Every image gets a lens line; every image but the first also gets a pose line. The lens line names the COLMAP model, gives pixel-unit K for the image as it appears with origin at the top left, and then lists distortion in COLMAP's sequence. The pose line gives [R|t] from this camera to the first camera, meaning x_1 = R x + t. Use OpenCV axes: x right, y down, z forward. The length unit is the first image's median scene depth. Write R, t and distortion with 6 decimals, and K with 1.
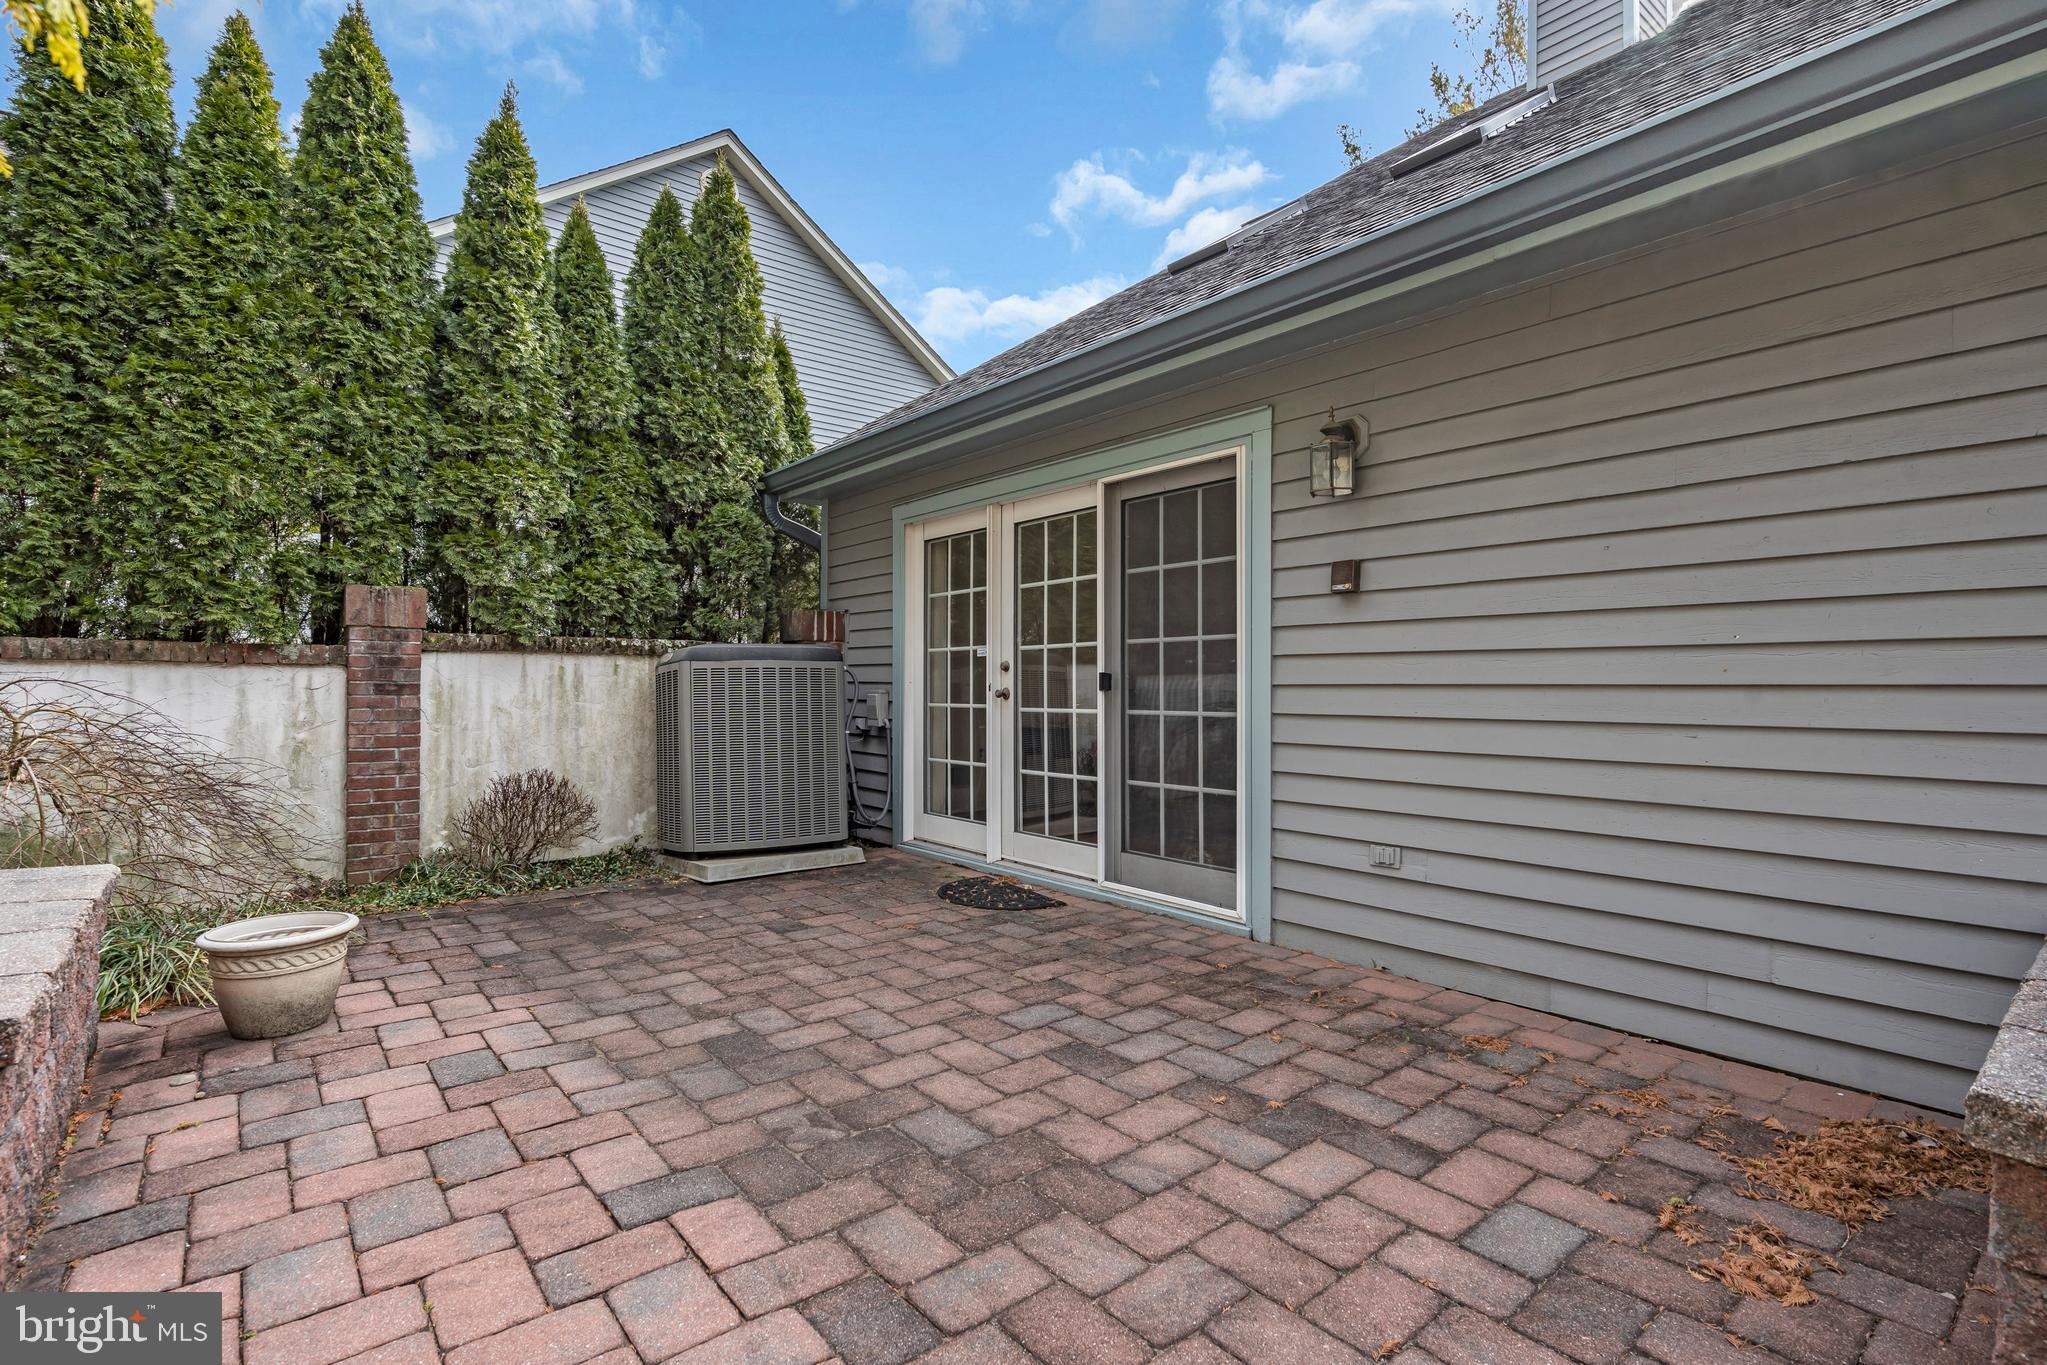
lens RADIAL K [[935.9, 0, 1021.4], [0, 935.9, 686.1], [0, 0, 1]] dist [-0.015747, -0.000347]
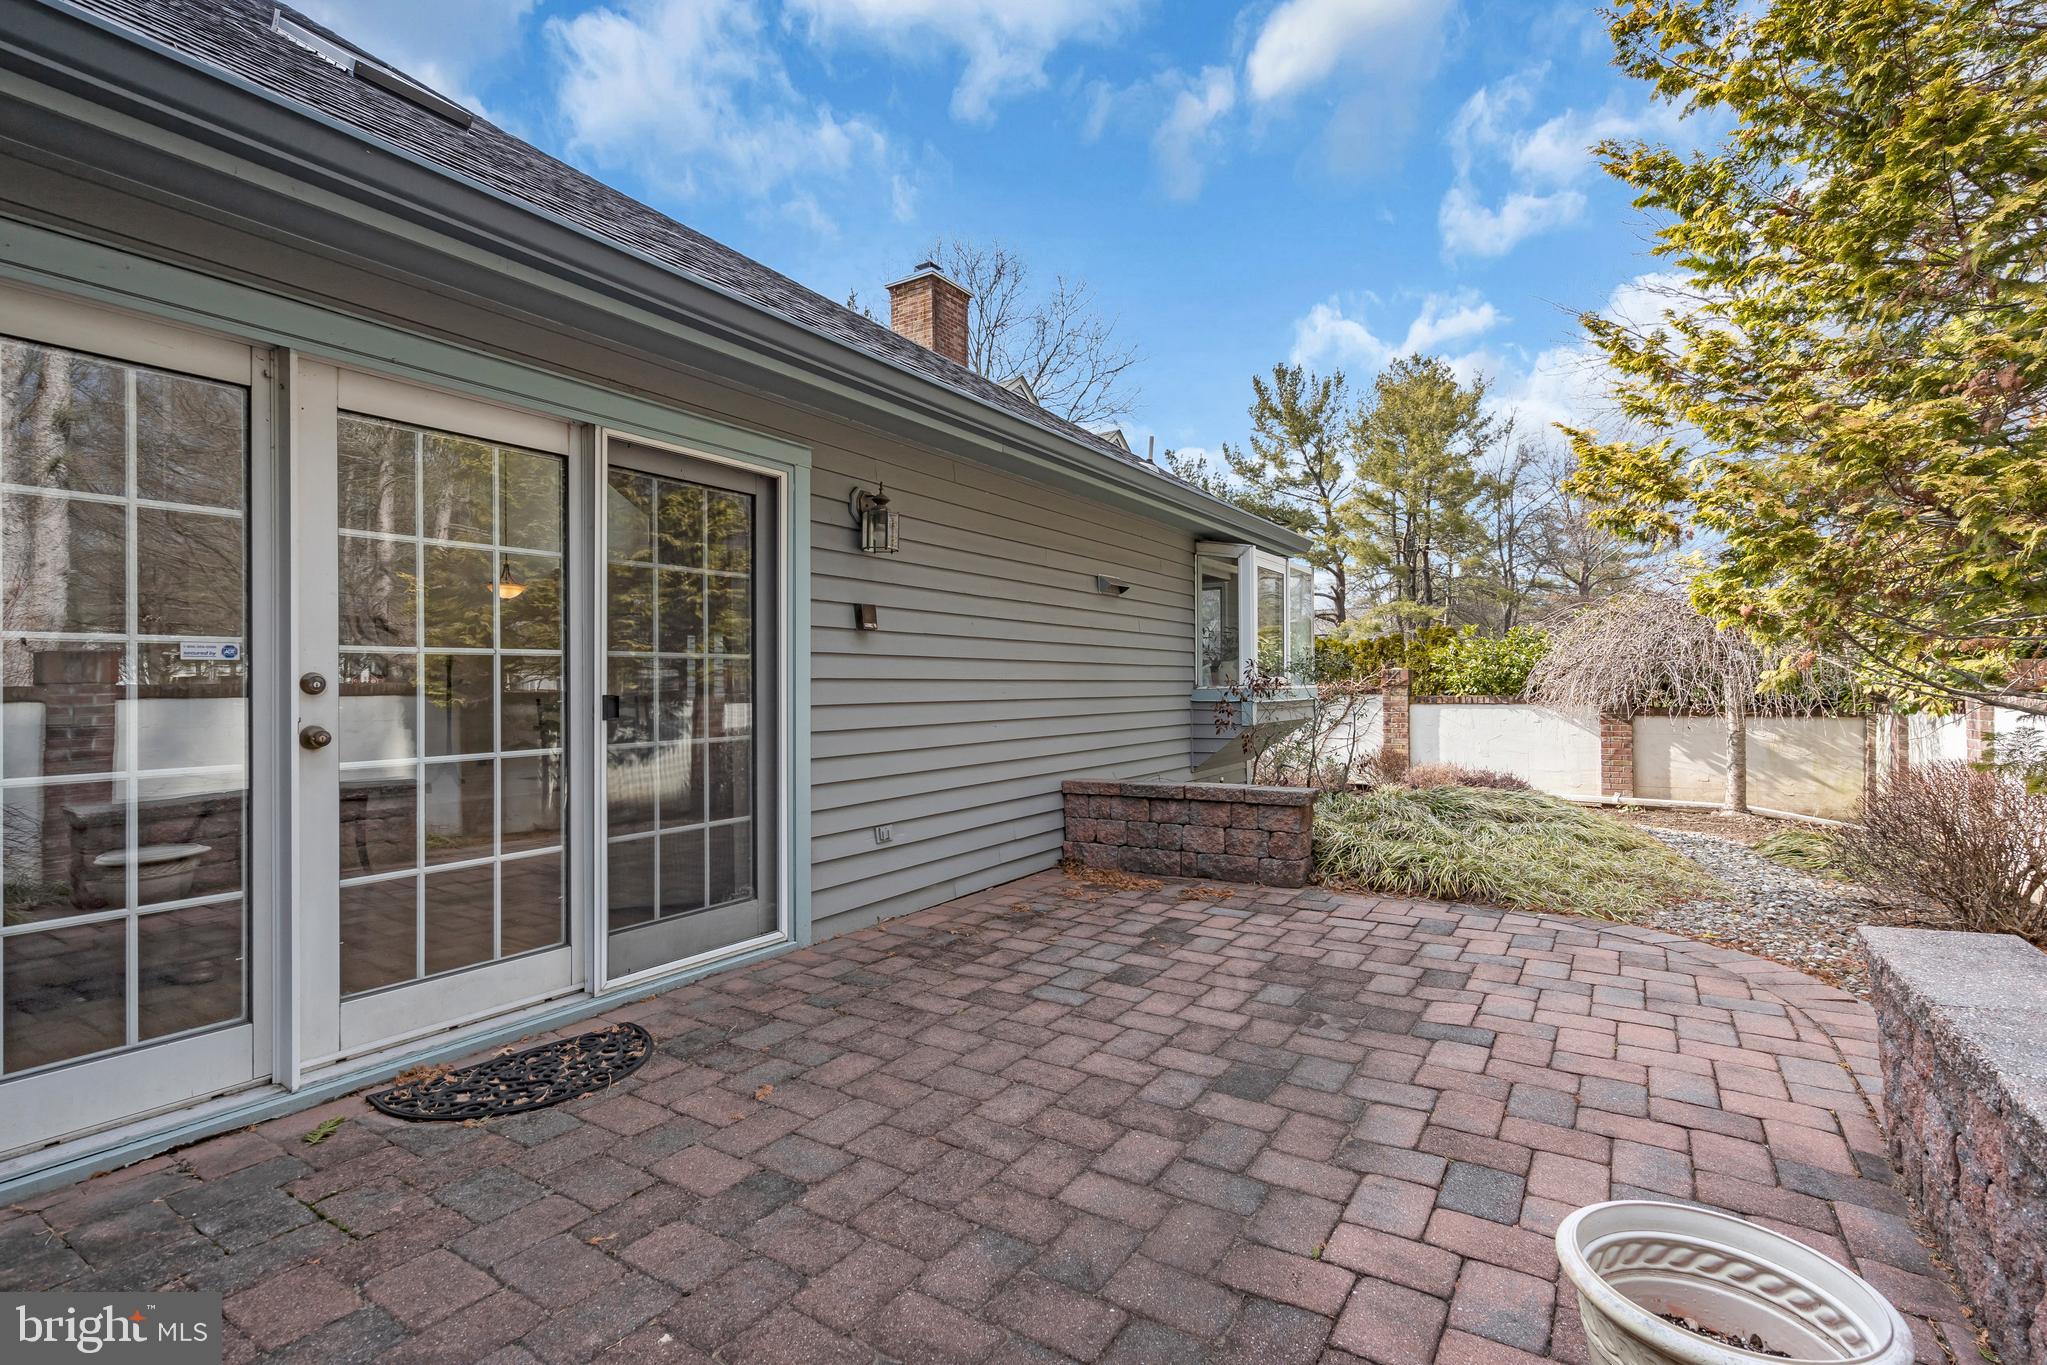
lens RADIAL K [[935.9, 0, 1024.6], [0, 935.9, 681.8], [0, 0, 1]] dist [-0.015747, -0.000347]
pose [[-0.289371, 0.005302, 0.957202, -1.078790], [0.009549, 0.999951, -0.002652, -0.030052], [-0.957169, 0.008373, -0.289408, 1.380963]]
